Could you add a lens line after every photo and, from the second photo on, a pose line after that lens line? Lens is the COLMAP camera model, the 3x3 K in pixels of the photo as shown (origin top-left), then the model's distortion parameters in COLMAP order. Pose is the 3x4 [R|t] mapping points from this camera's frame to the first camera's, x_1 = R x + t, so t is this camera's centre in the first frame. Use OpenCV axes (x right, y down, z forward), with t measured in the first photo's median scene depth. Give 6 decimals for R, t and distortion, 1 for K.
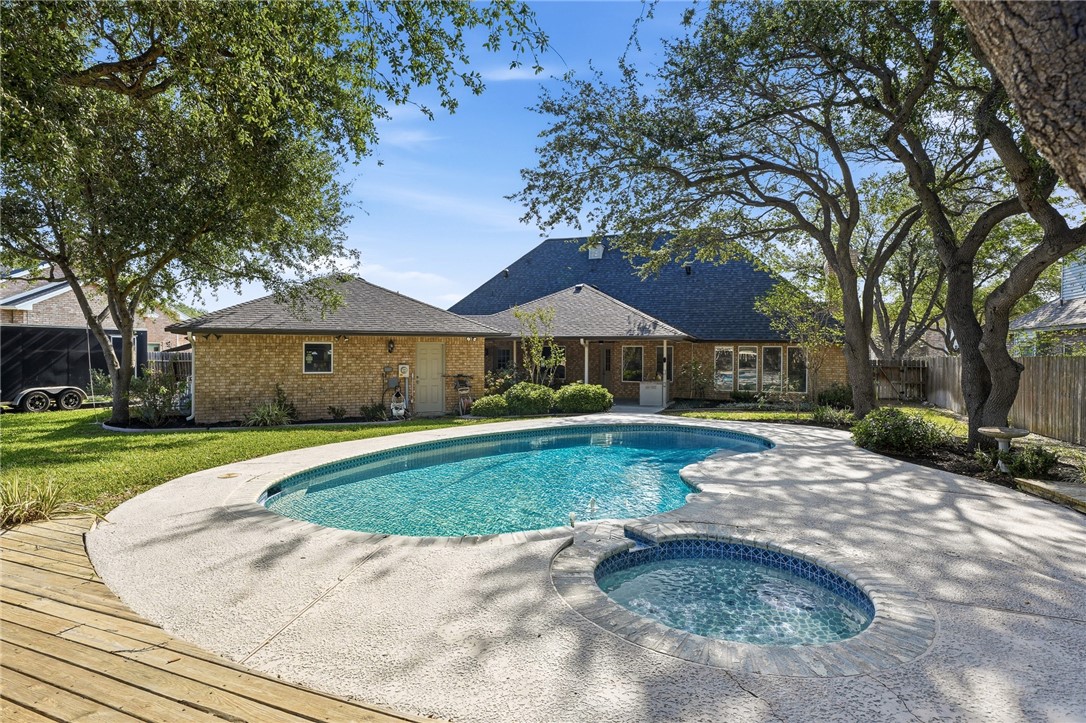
lens RADIAL K [[586.0, 0, 543.8], [0, 586.0, 355.5], [0, 0, 1]] dist [-0.005399, -0.000519]
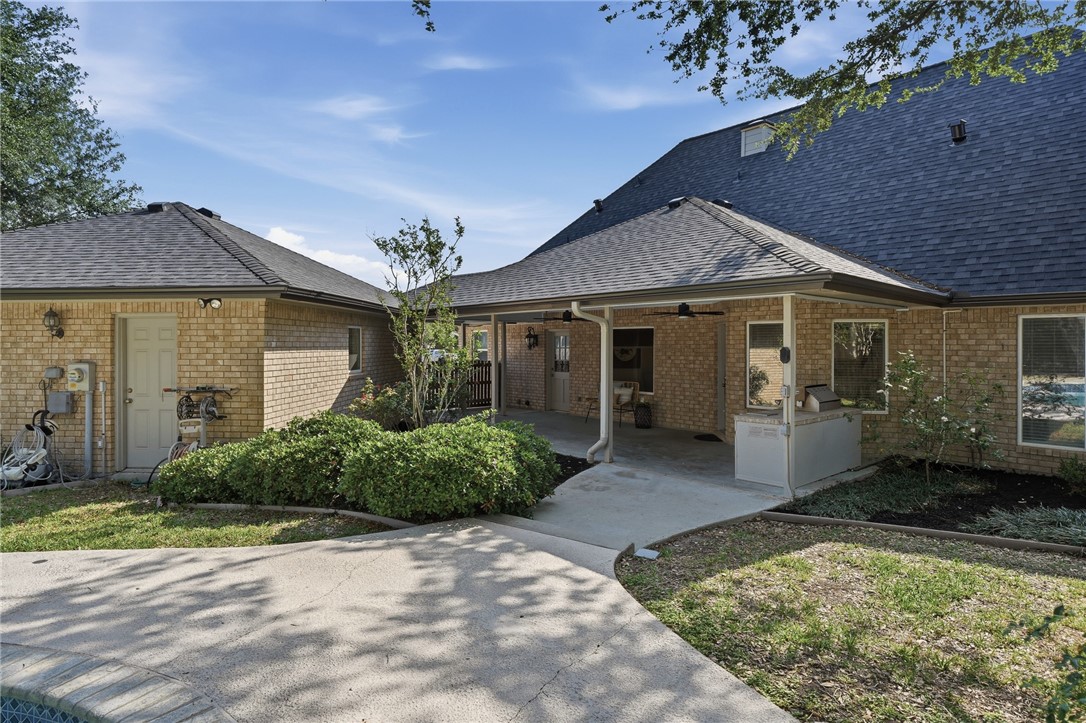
lens RADIAL K [[586.0, 0, 543.8], [0, 586.0, 355.5], [0, 0, 1]] dist [-0.005399, -0.000519]
pose [[0.875025, 0.006502, -0.484034, 0.242101], [0.000773, 0.999890, 0.014828, 0.002590], [0.484077, -0.013349, 0.874923, 0.637436]]
